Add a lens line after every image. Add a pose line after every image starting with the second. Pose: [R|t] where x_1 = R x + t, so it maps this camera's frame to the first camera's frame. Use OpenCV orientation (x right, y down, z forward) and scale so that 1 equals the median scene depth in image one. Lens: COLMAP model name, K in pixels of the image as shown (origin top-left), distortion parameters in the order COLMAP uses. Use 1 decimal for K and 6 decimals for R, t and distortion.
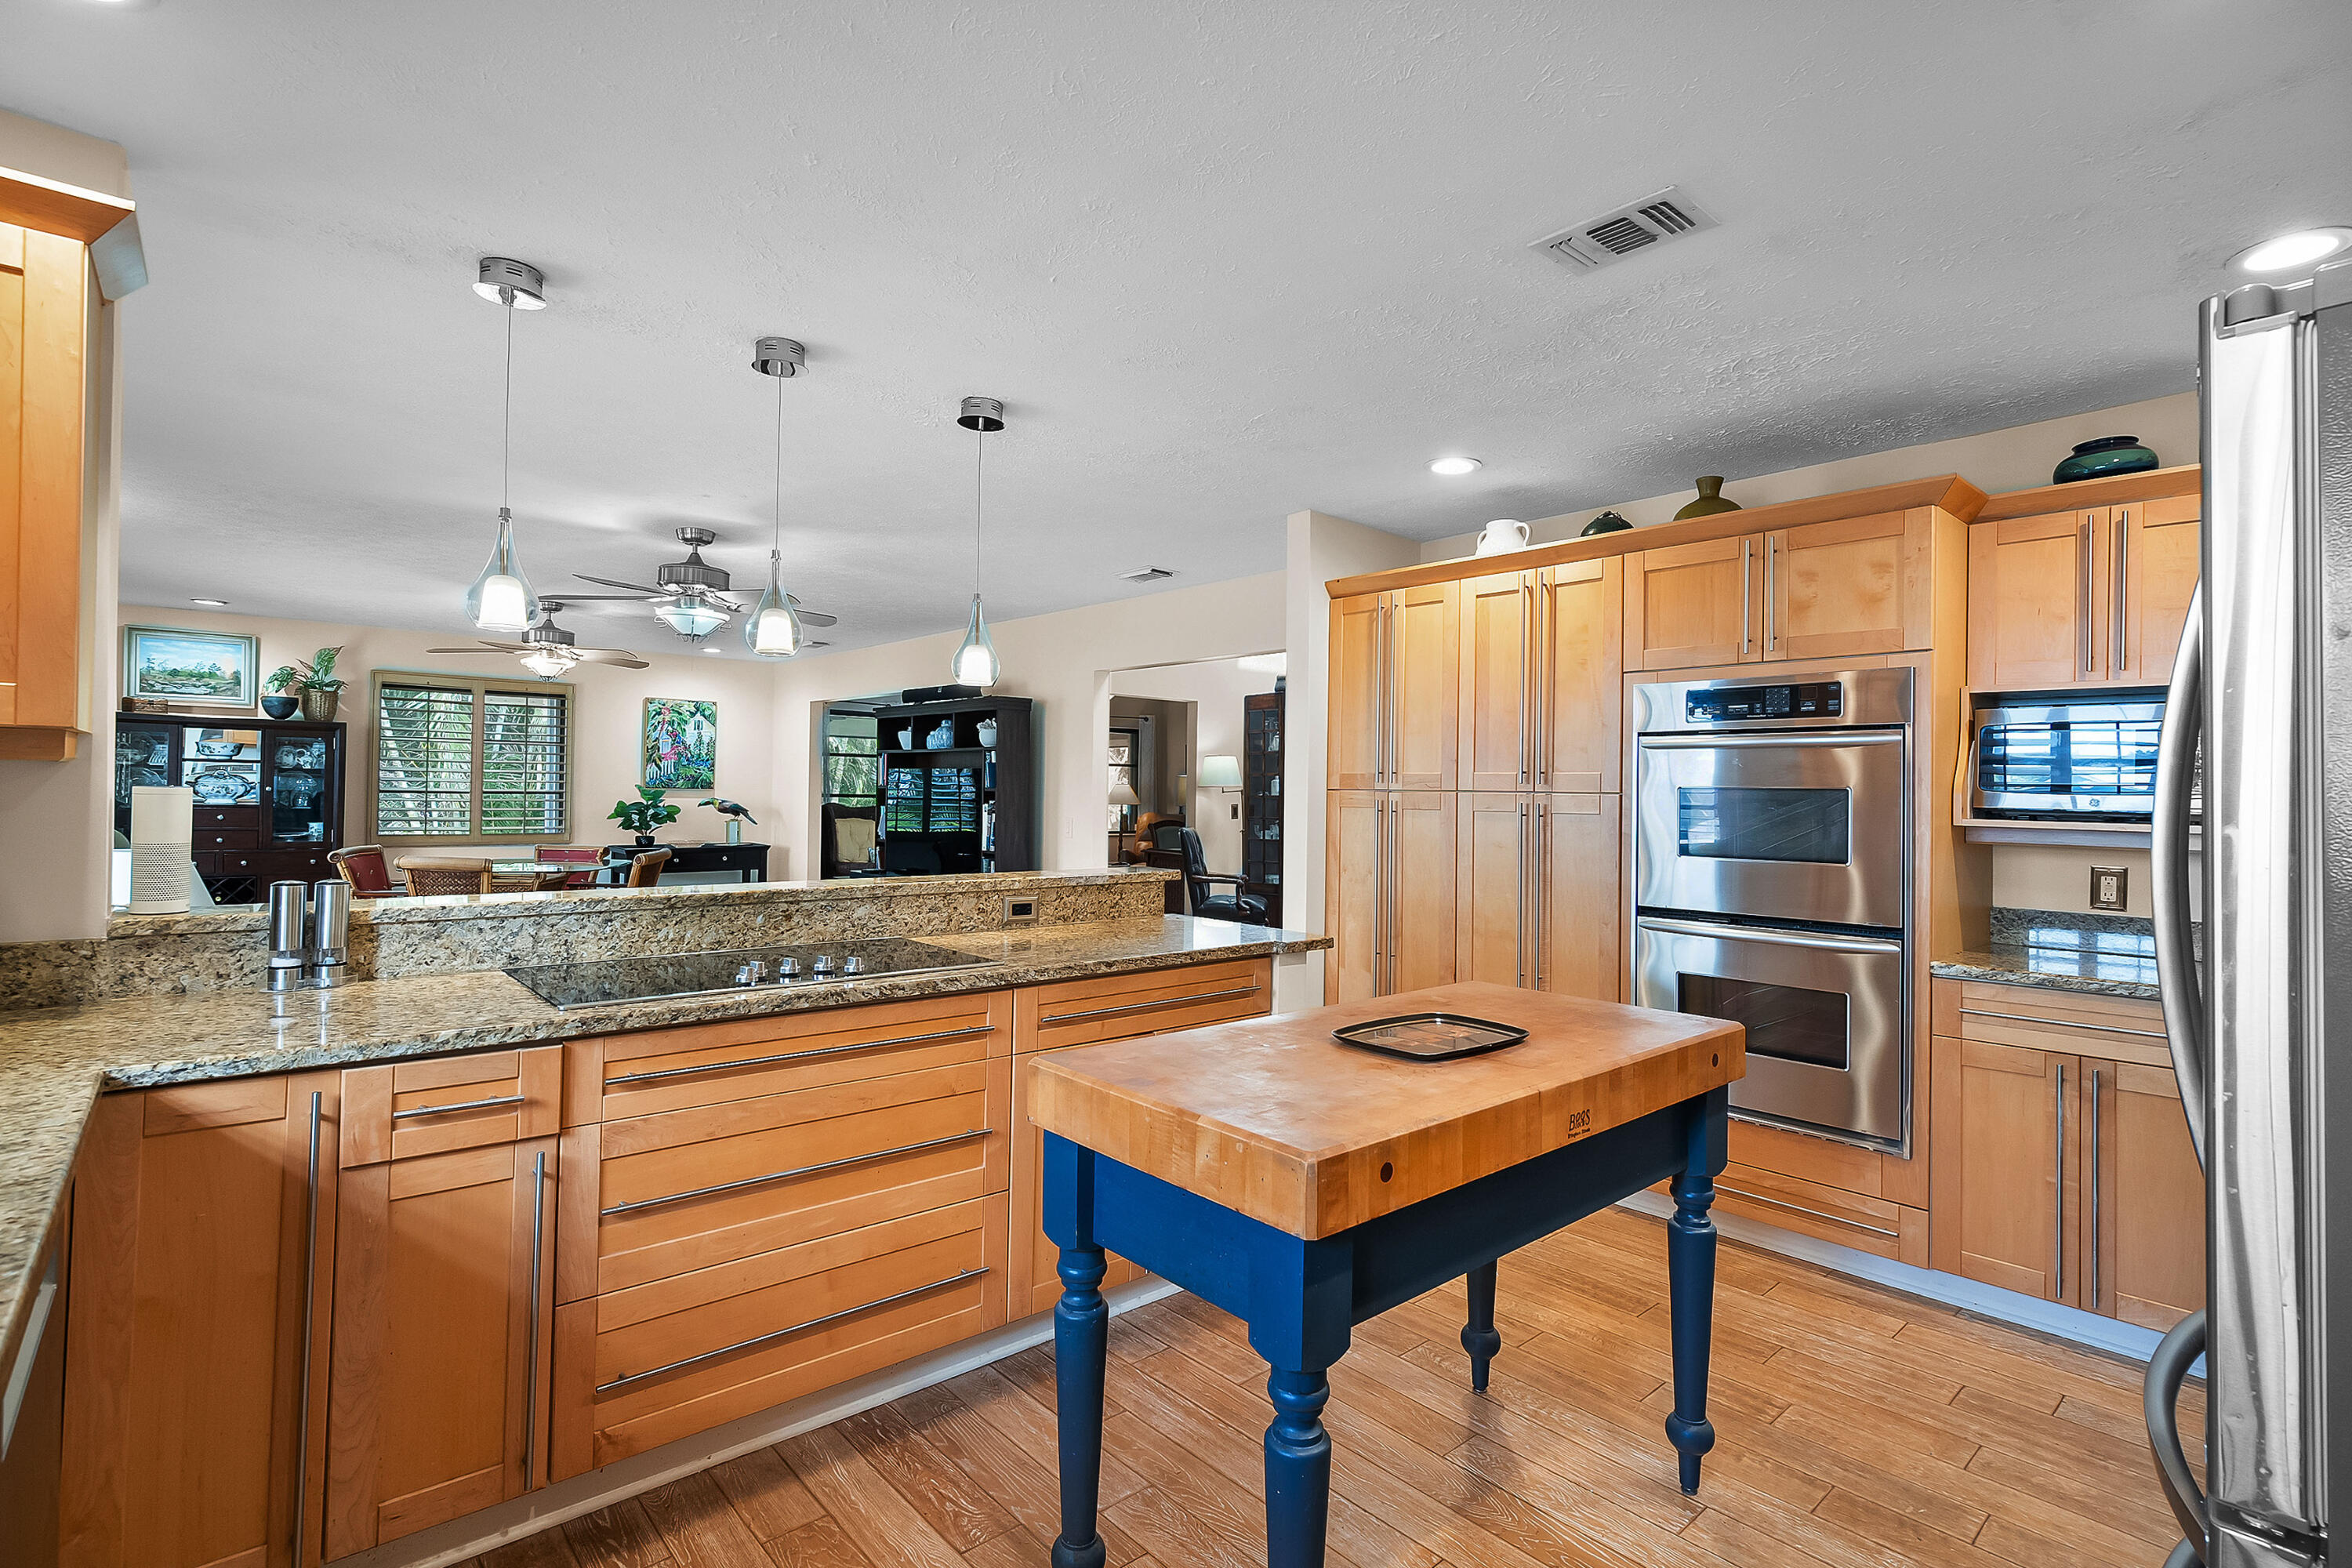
lens RADIAL K [[1105.1, 0, 1169.2], [0, 1105.1, 779.7], [0, 0, 1]] dist [0.002359, 0.000866]
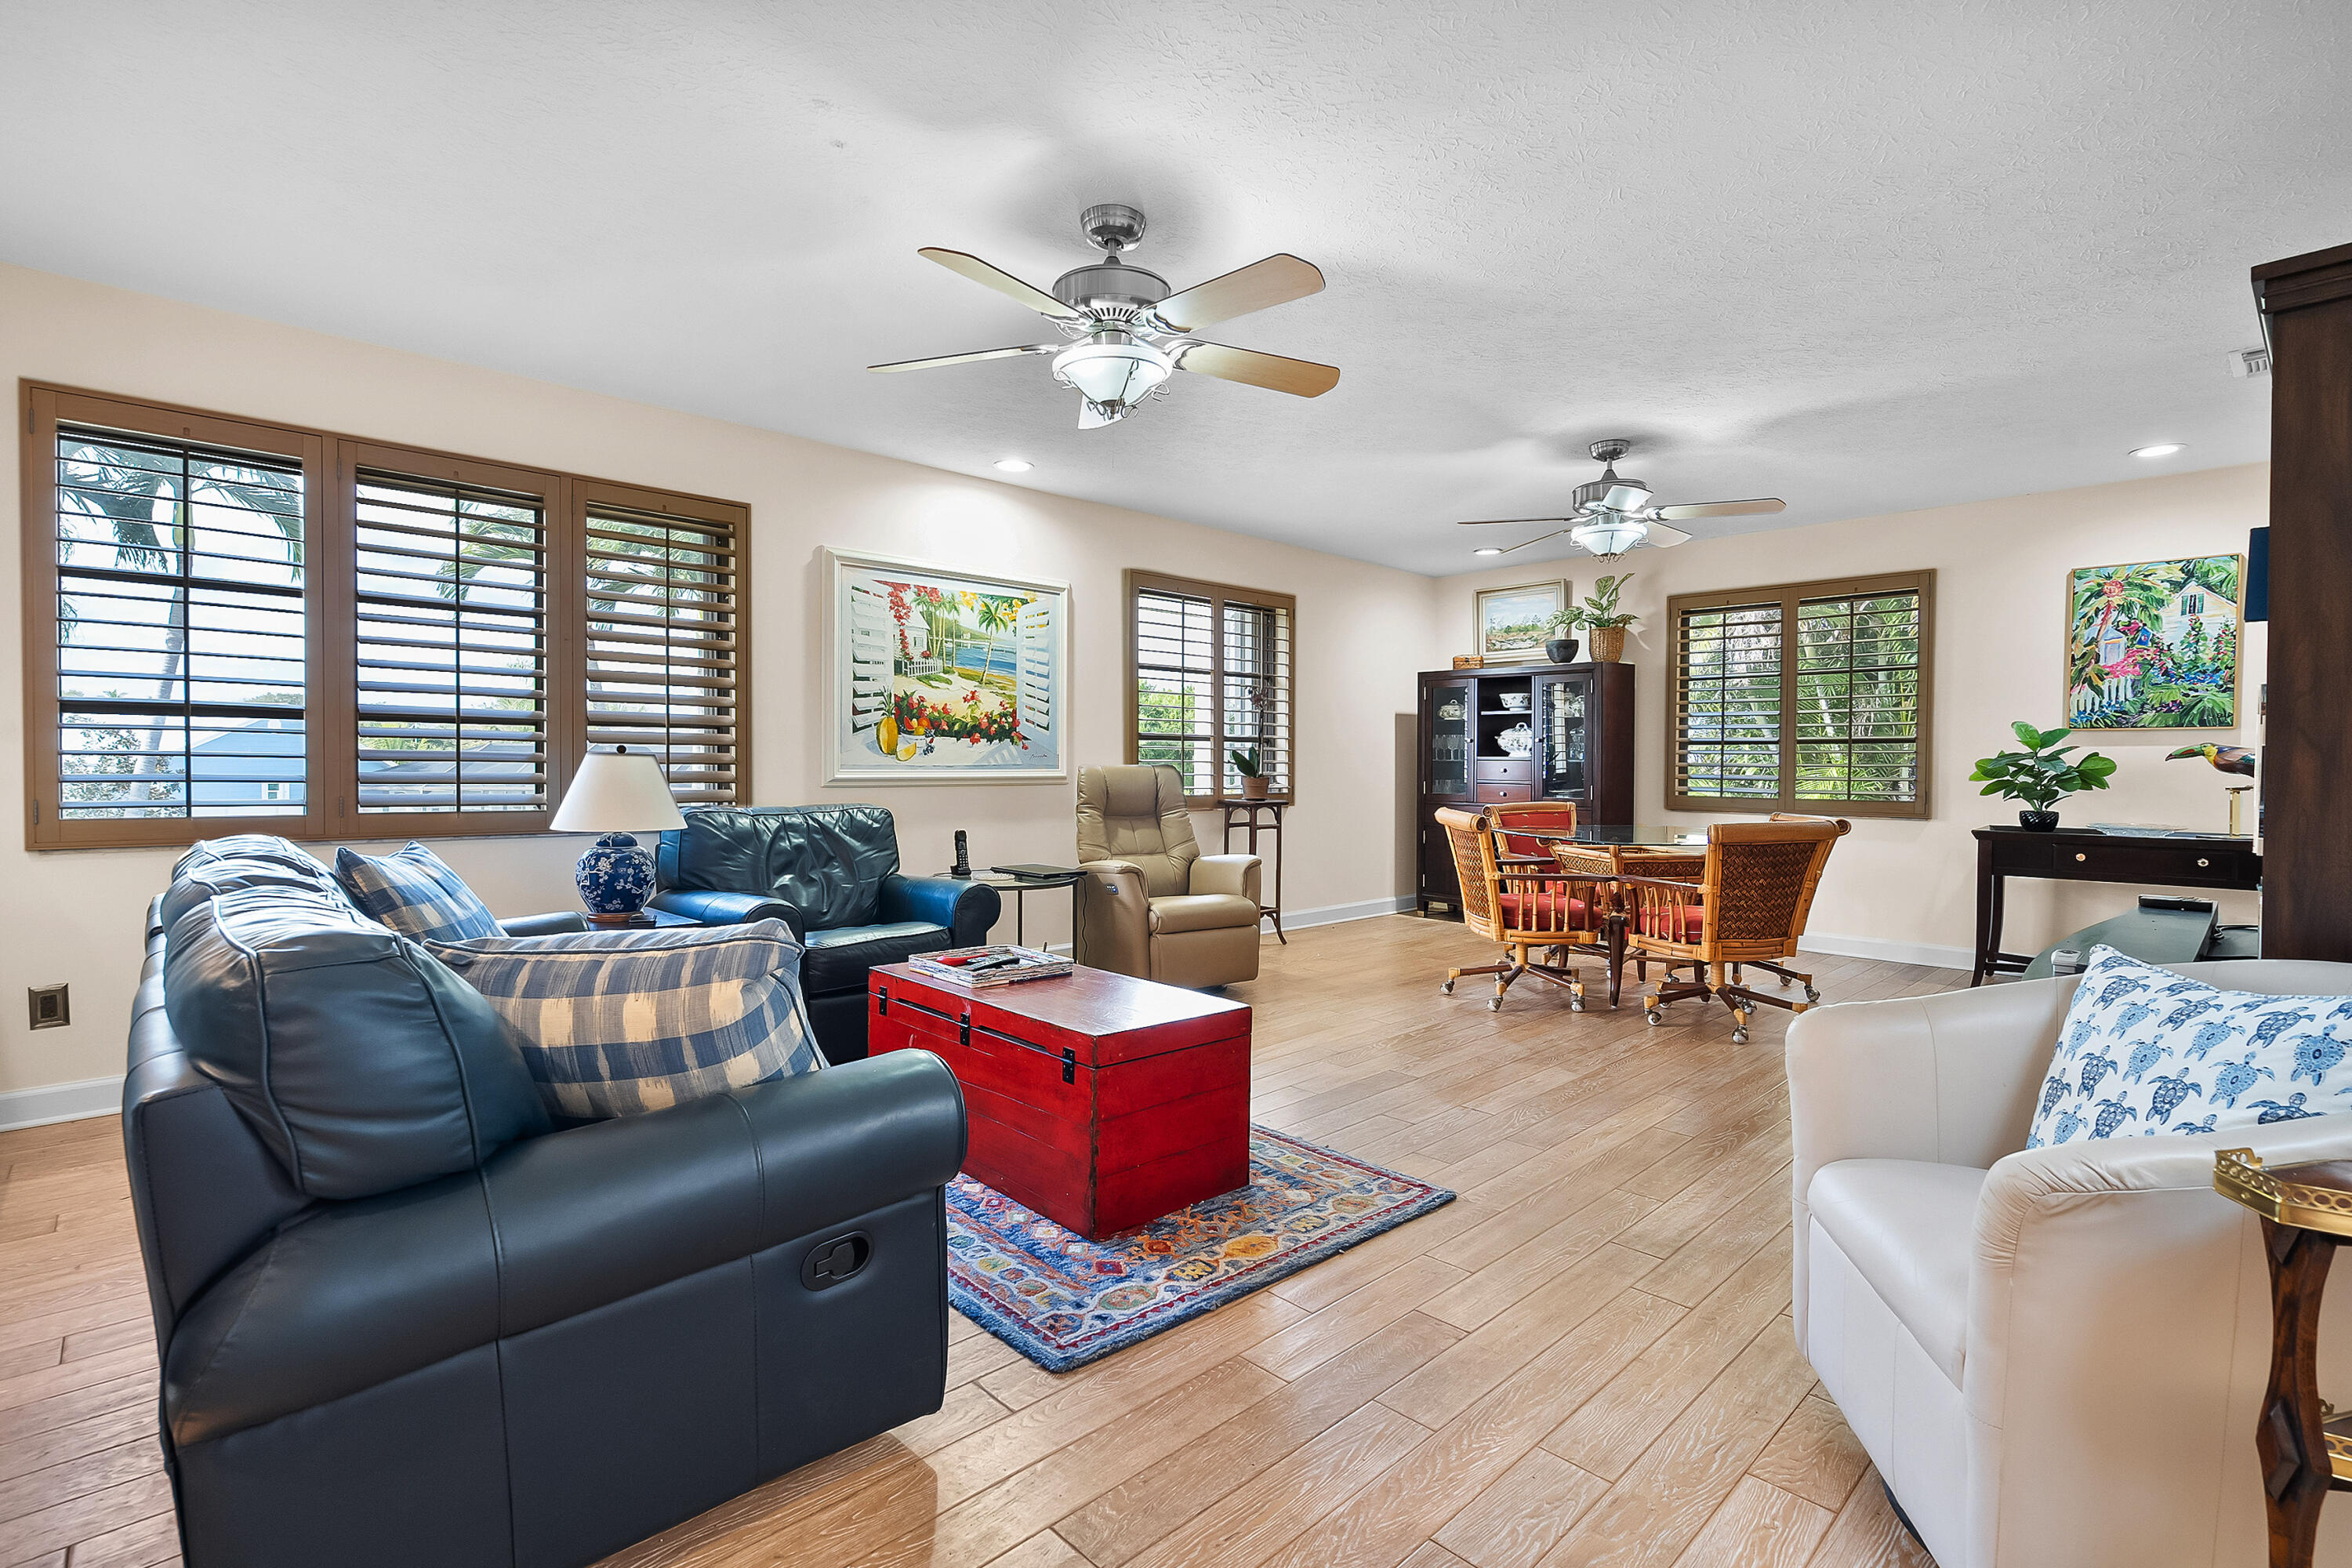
lens RADIAL K [[1084.5, 0, 1173.0], [0, 1084.5, 779.7], [0, 0, 1]] dist [-0.001244, 0.001170]
pose [[0.042537, -0.000937, -0.999094, 0.083117], [0.005080, 0.999987, -0.000722, 0.040907], [0.999082, -0.005045, 0.042541, 0.665038]]
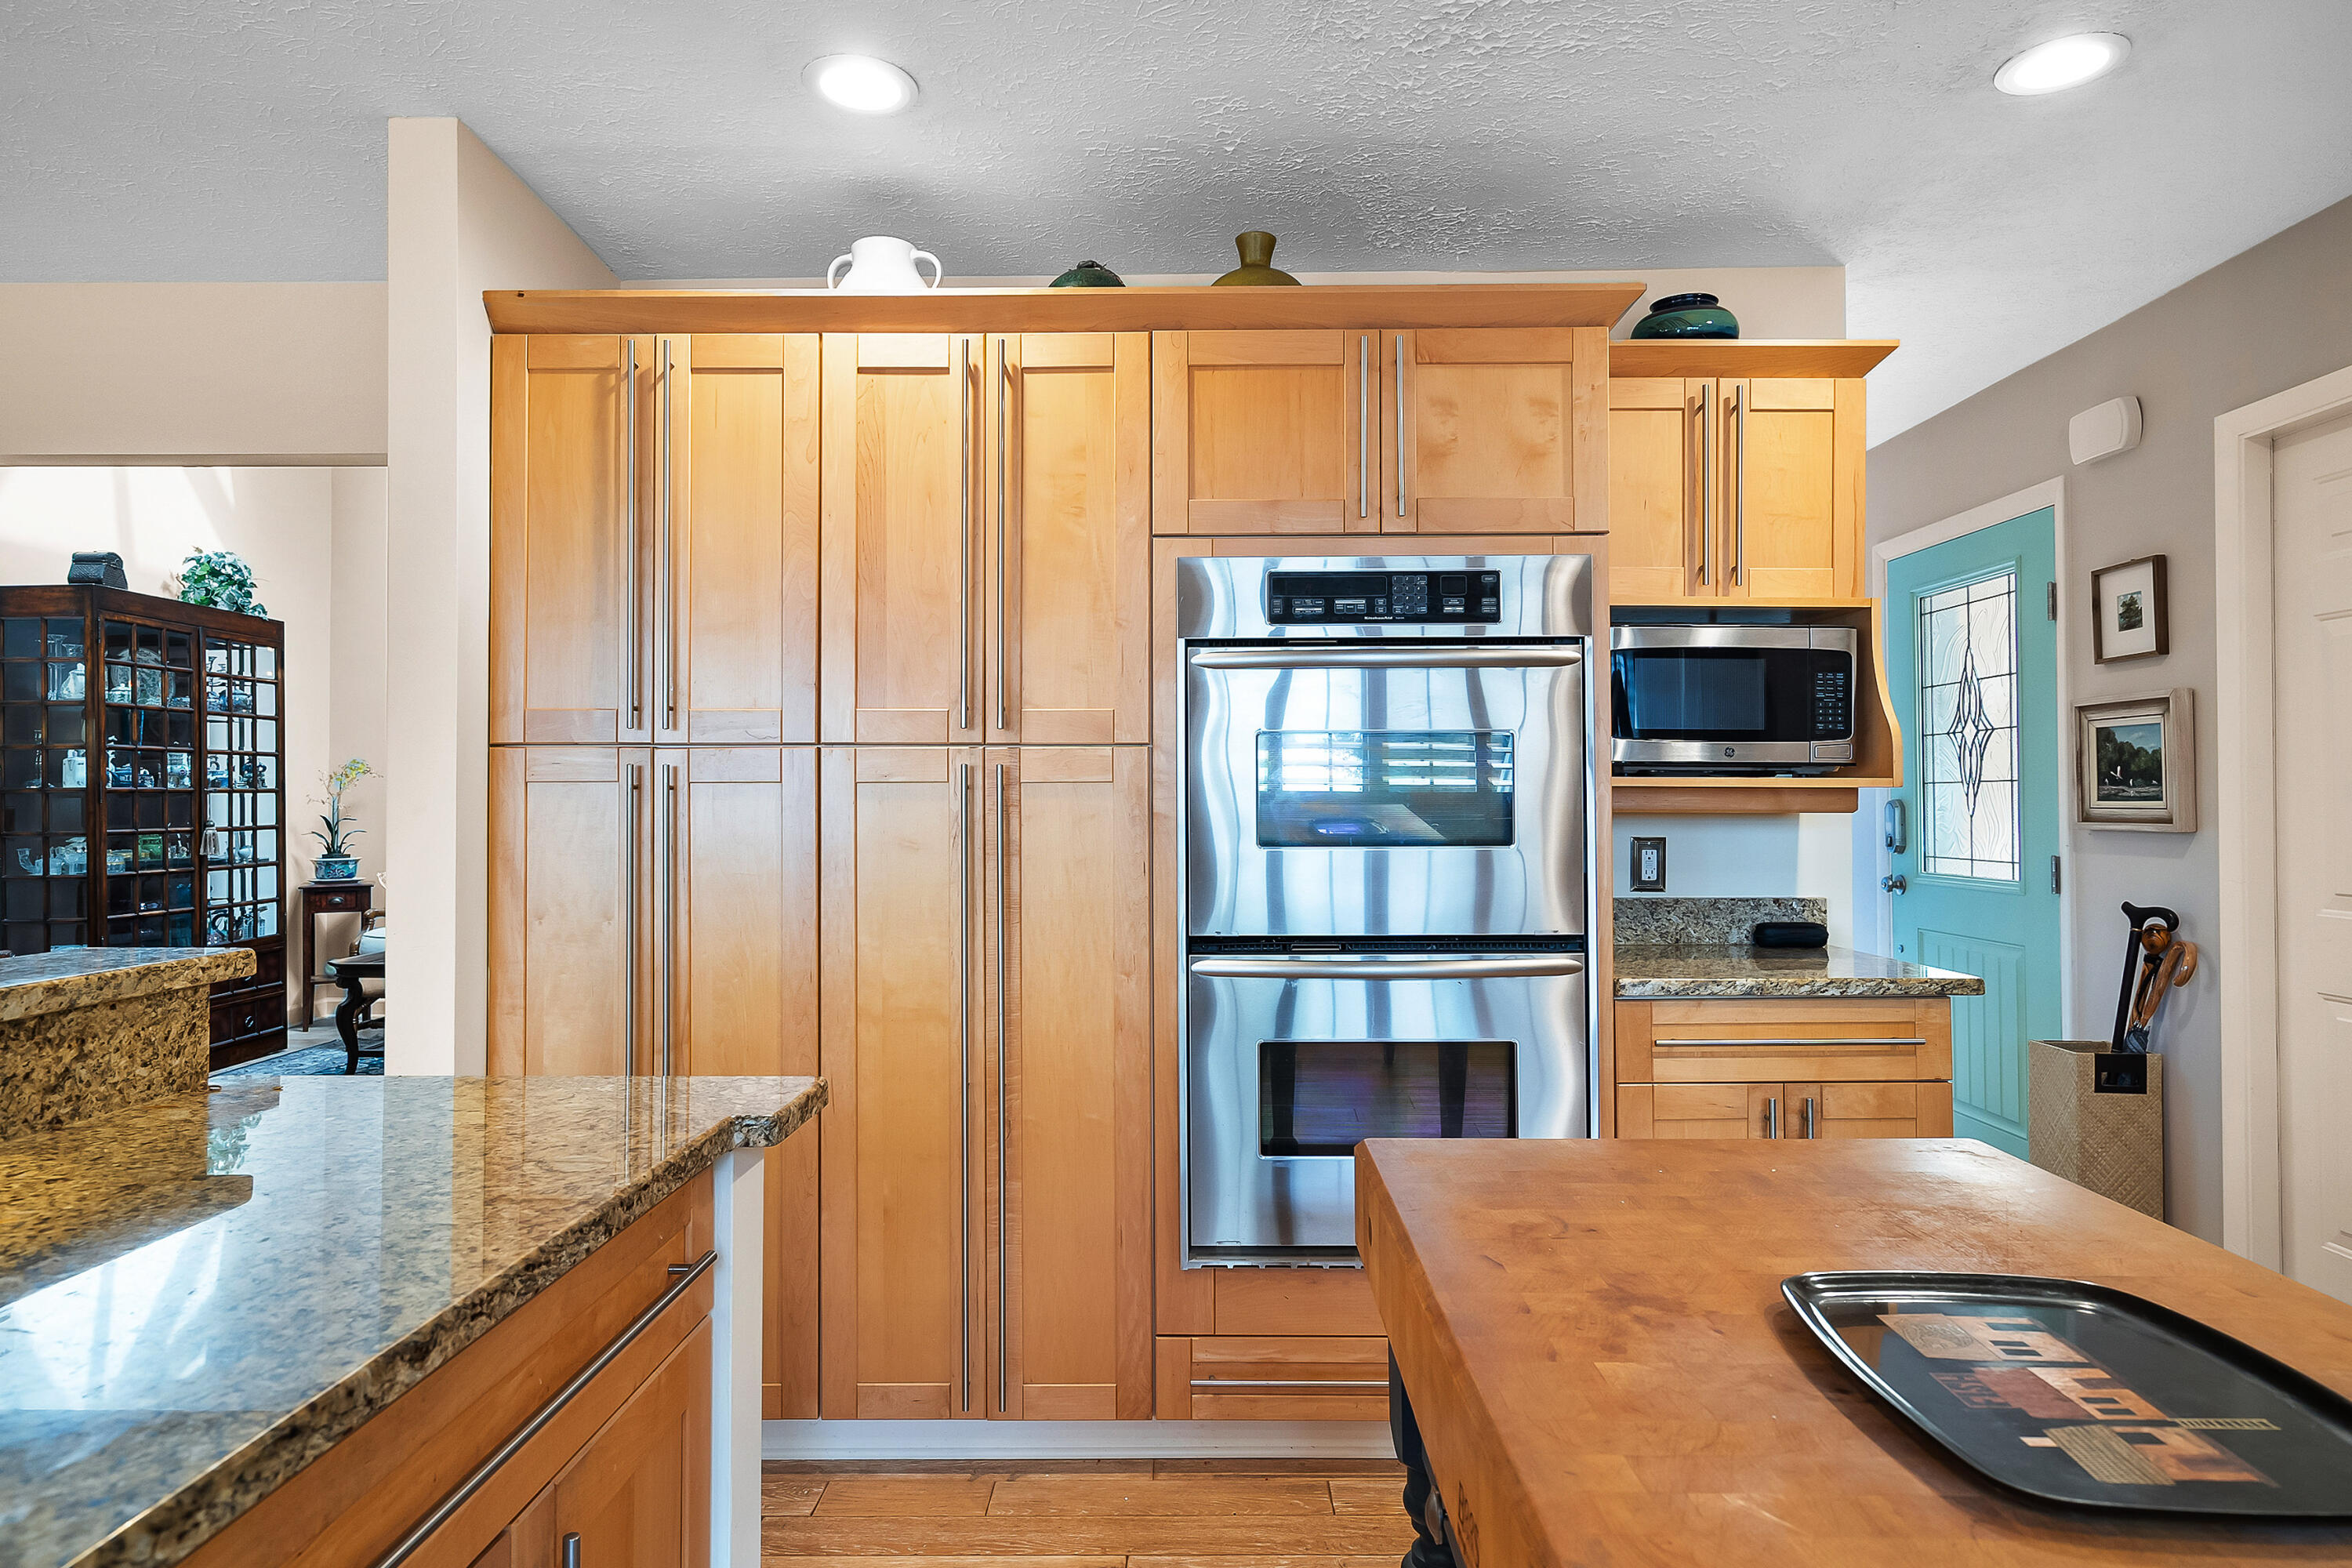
lens RADIAL K [[1418.8, 0, 1170.0], [0, 1418.8, 781.2], [0, 0, 1]] dist [0.008583, 0.003081]
pose [[0.671323, -0.004442, 0.741152, -0.062569], [0.003647, 0.999990, 0.002690, 0.013809], [-0.741156, 0.000897, 0.671332, 0.232997]]
